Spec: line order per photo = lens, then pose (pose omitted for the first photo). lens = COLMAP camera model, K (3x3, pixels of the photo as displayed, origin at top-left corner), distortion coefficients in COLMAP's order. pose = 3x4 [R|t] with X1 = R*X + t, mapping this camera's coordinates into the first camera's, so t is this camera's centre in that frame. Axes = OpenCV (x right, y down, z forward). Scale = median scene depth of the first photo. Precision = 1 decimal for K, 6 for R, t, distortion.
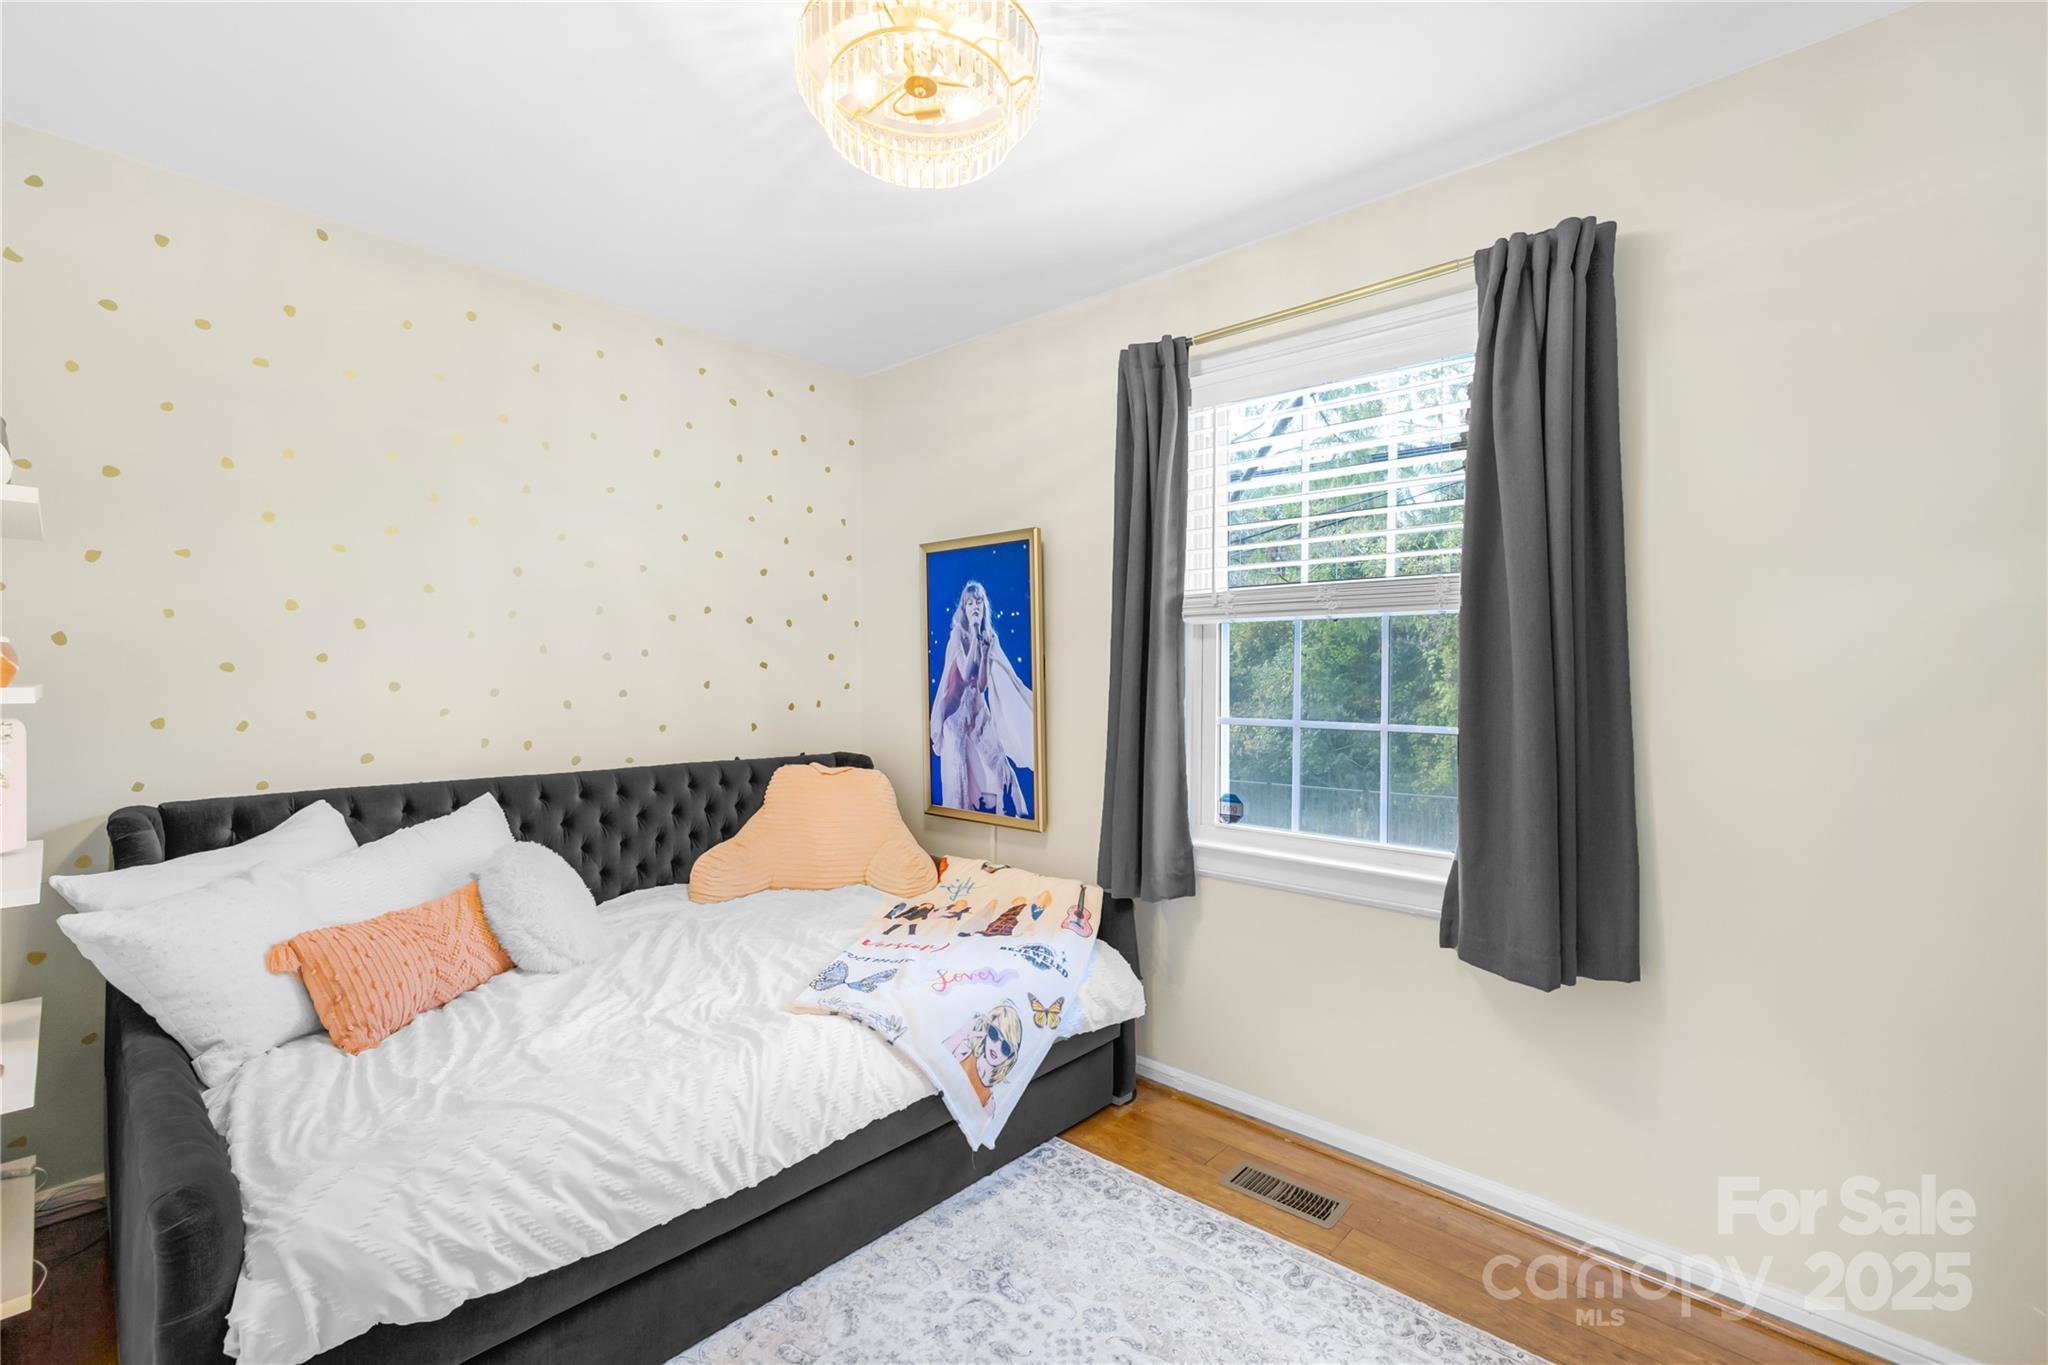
lens RADIAL K [[880.7, 0, 1038.2], [0, 880.7, 676.9], [0, 0, 1]] dist [-0.016712, 0.004722]
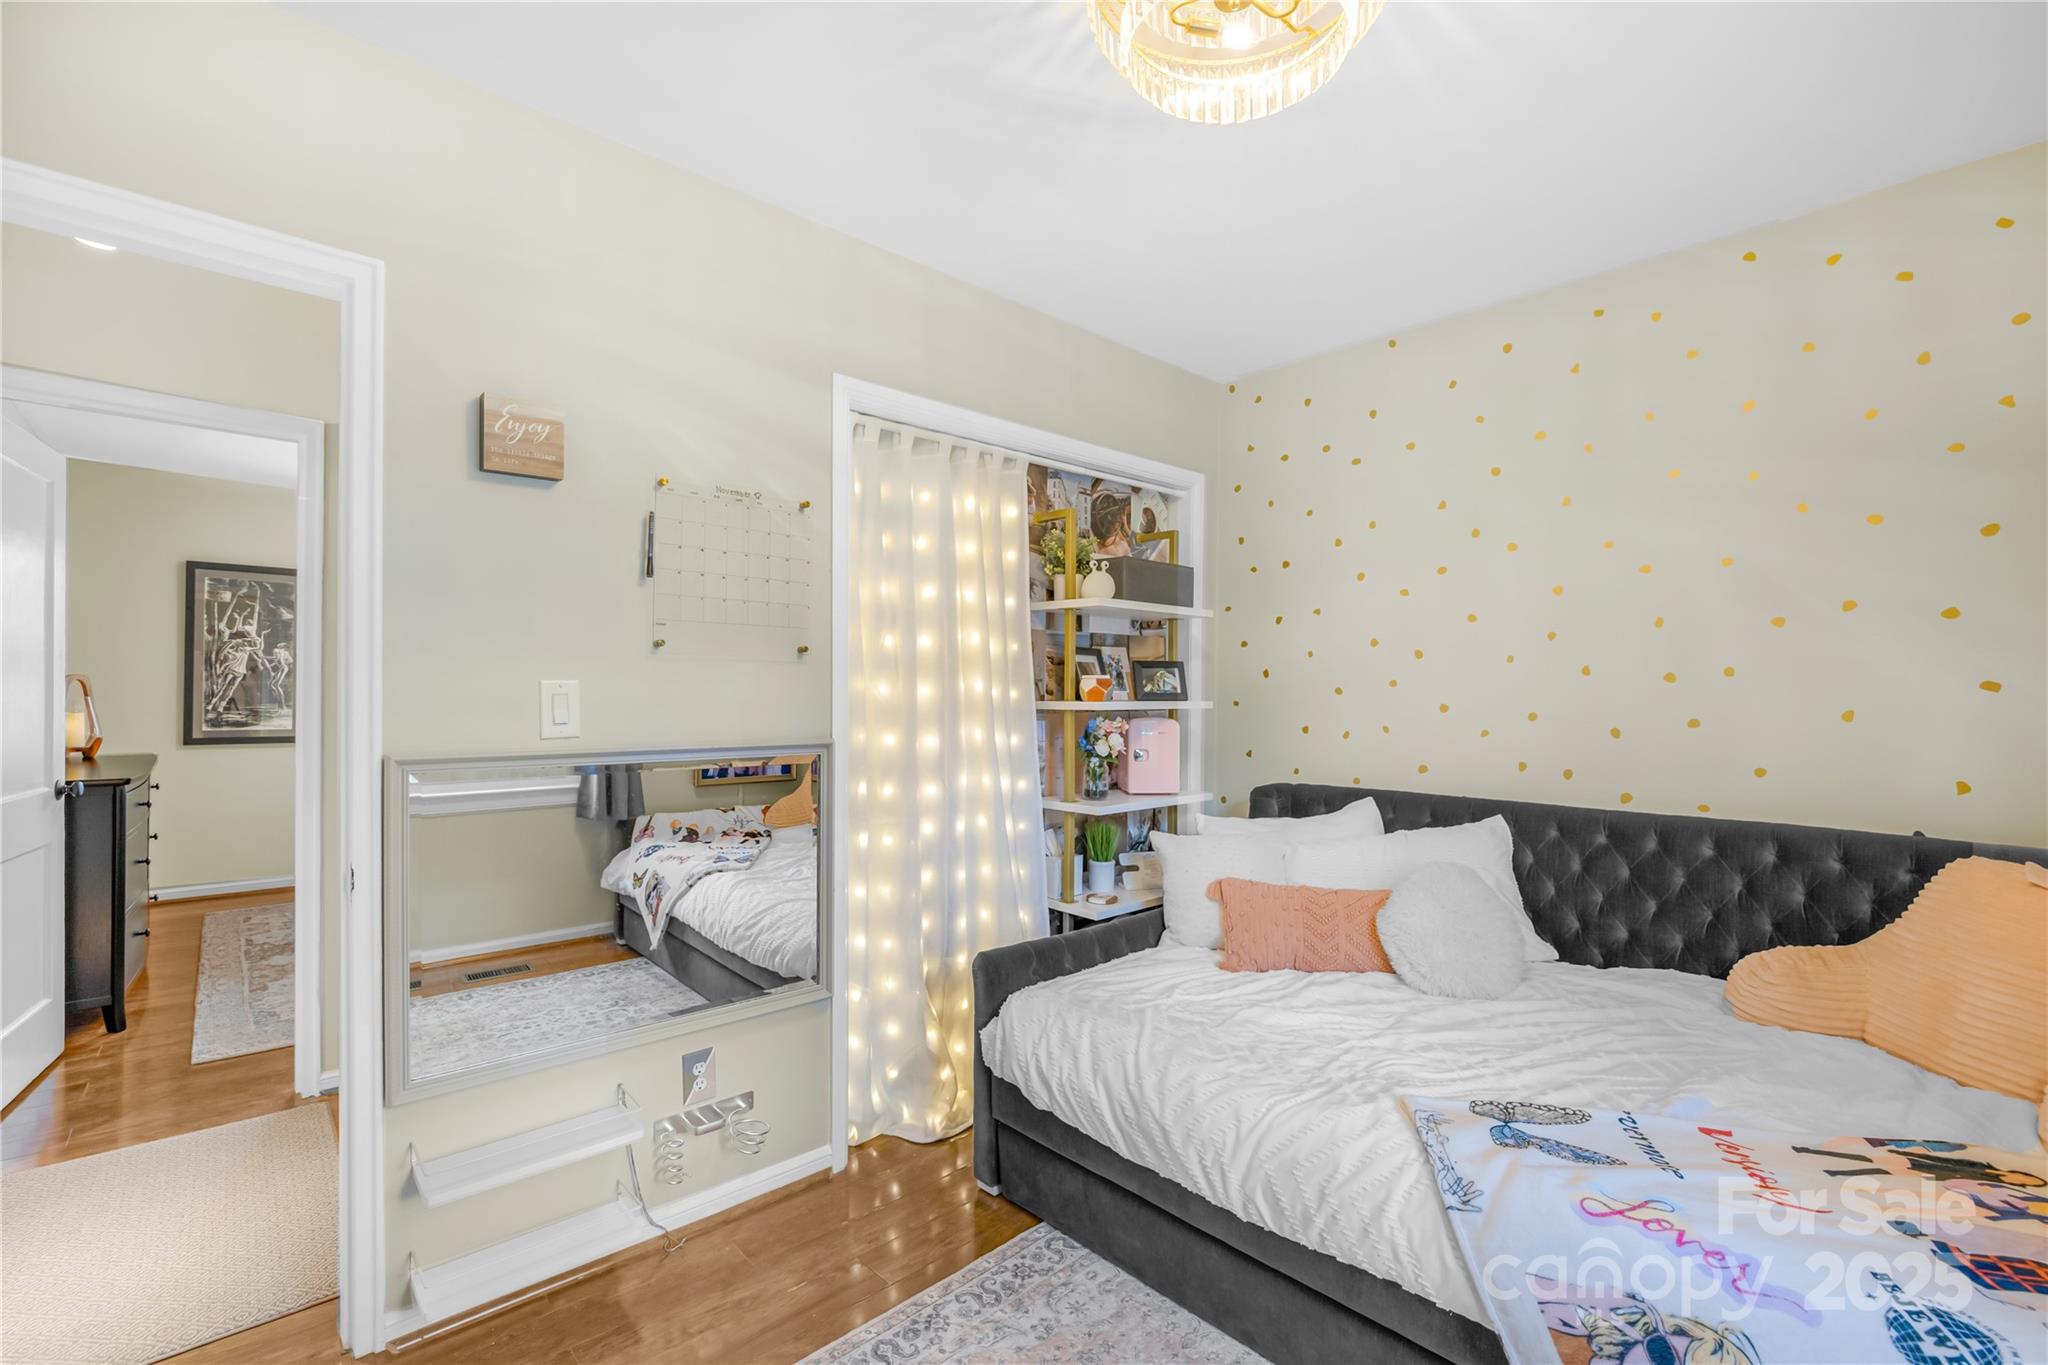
lens RADIAL K [[880.7, 0, 1008.2], [0, 880.7, 684.5], [0, 0, 1]] dist [-0.016712, 0.004722]
pose [[-0.070818, -0.008781, -0.997451, 0.512301], [-0.009515, 0.999922, -0.008128, -0.005564], [0.997444, 0.008915, -0.070896, 0.607563]]
